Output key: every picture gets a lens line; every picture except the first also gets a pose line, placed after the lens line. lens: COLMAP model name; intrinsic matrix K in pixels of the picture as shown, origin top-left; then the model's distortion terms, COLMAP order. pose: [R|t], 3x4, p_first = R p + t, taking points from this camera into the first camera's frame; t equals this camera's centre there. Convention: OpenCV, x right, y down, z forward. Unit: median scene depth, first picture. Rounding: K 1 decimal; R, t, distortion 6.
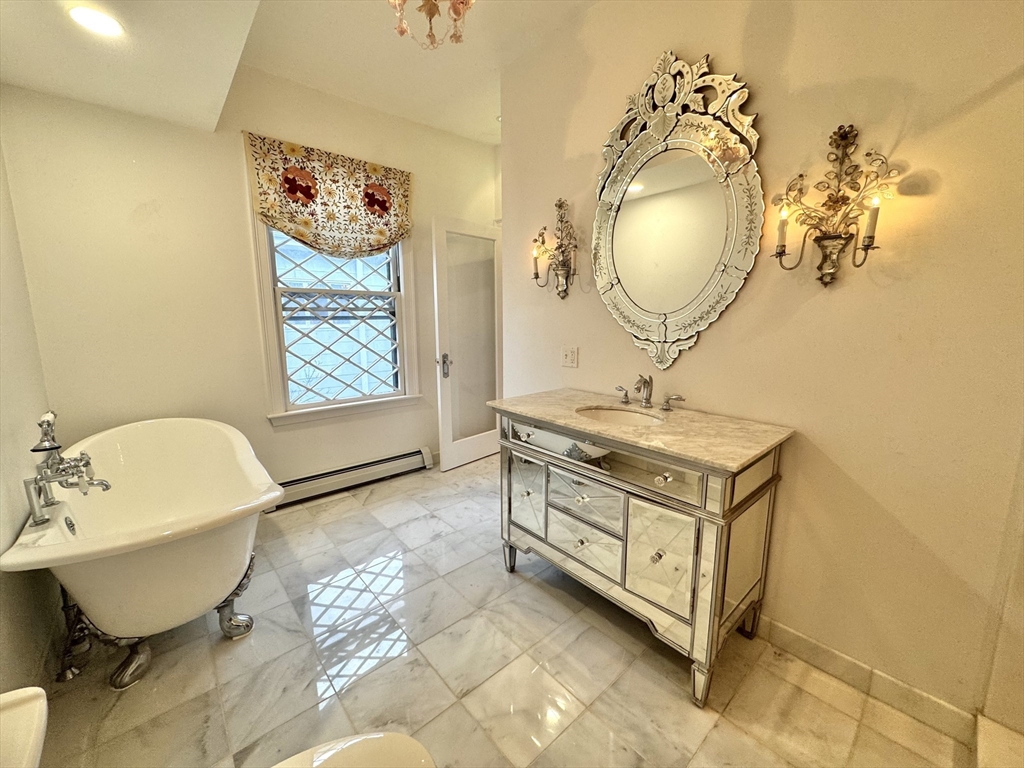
lens RADIAL K [[409.8, 0, 511.2], [0, 409.8, 382.0], [0, 0, 1]] dist [-0.002566, 0.000132]
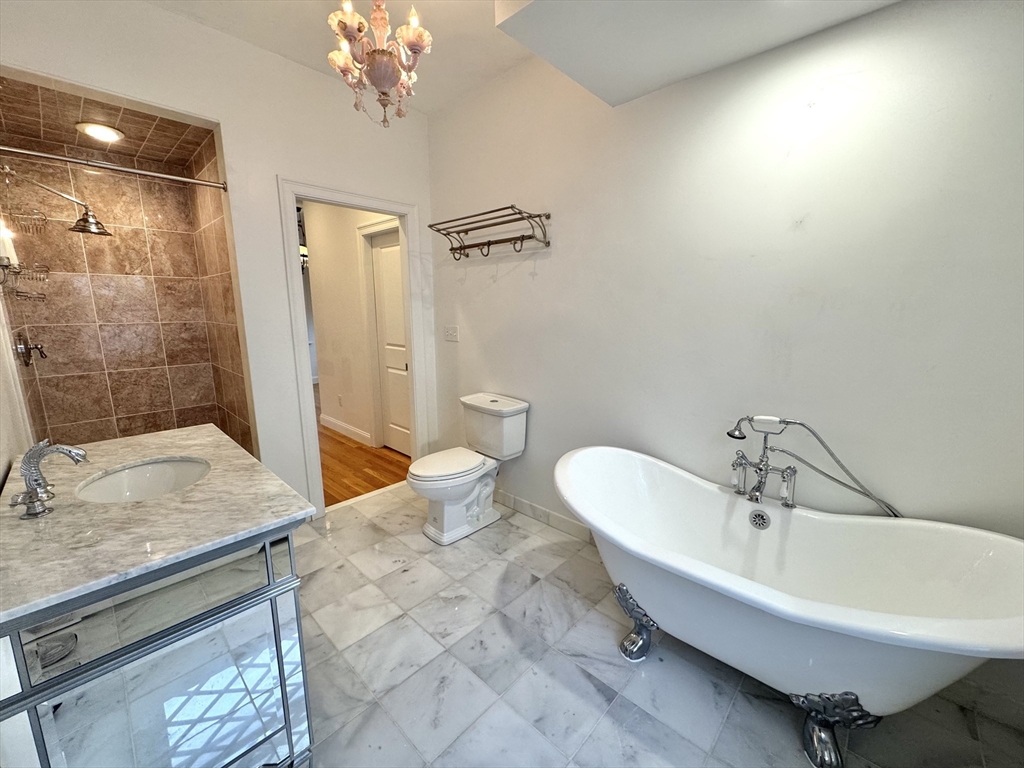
lens RADIAL K [[408.5, 0, 511.4], [0, 408.5, 382.5], [0, 0, 1]] dist [-0.002464, 0.000109]
pose [[-0.995665, 0.021350, -0.090533, -0.268177], [-0.010426, 0.941551, 0.336709, -0.281630], [0.092431, 0.336193, -0.937246, 1.481063]]
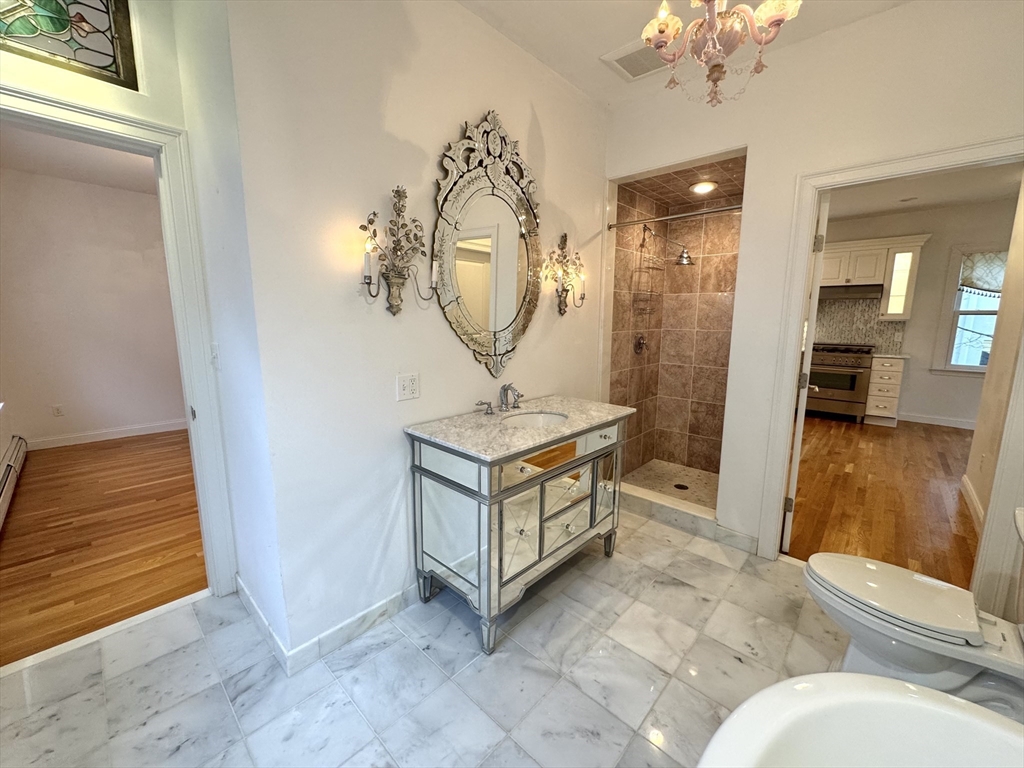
lens RADIAL K [[408.5, 0, 511.4], [0, 408.5, 382.5], [0, 0, 1]] dist [-0.002464, 0.000109]
pose [[-0.097773, -0.156171, 0.982879, -0.783775], [0.154906, 0.973186, 0.170040, -0.206907], [-0.983079, 0.168879, -0.070959, 1.010077]]
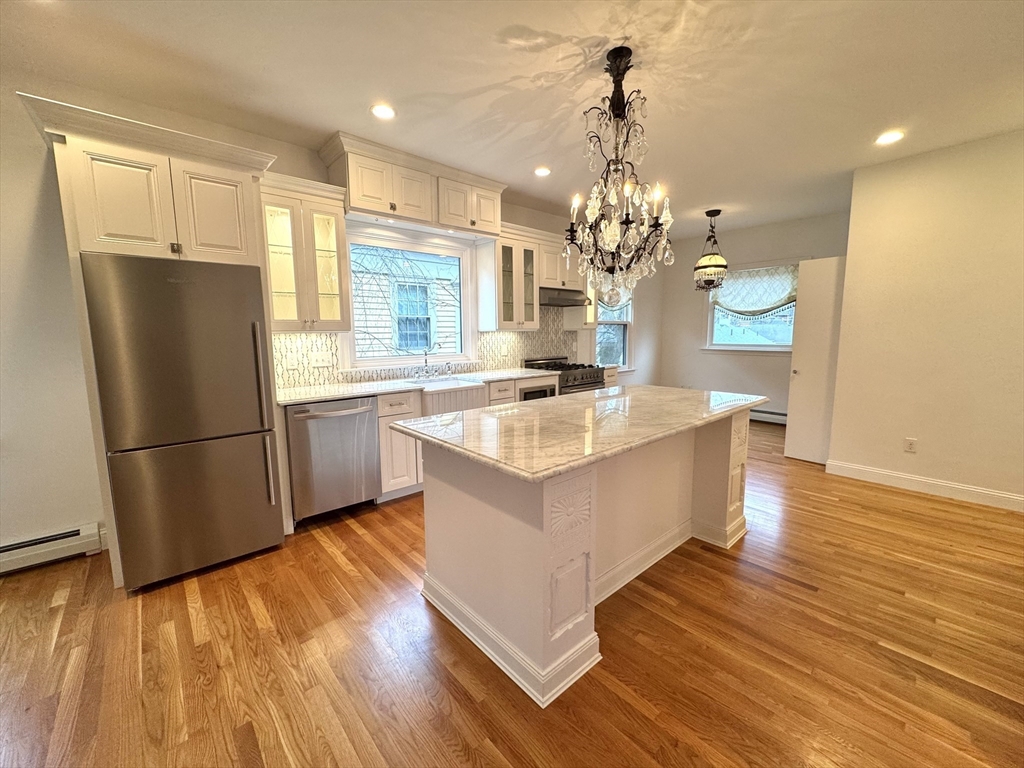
lens RADIAL K [[408.5, 0, 511.4], [0, 408.5, 382.5], [0, 0, 1]] dist [-0.002464, 0.000109]
pose [[-0.999906, 0.013470, -0.002412, 2.252575], [0.012248, 0.959556, 0.281251, -0.169076], [0.006103, 0.281196, -0.959631, 0.843019]]
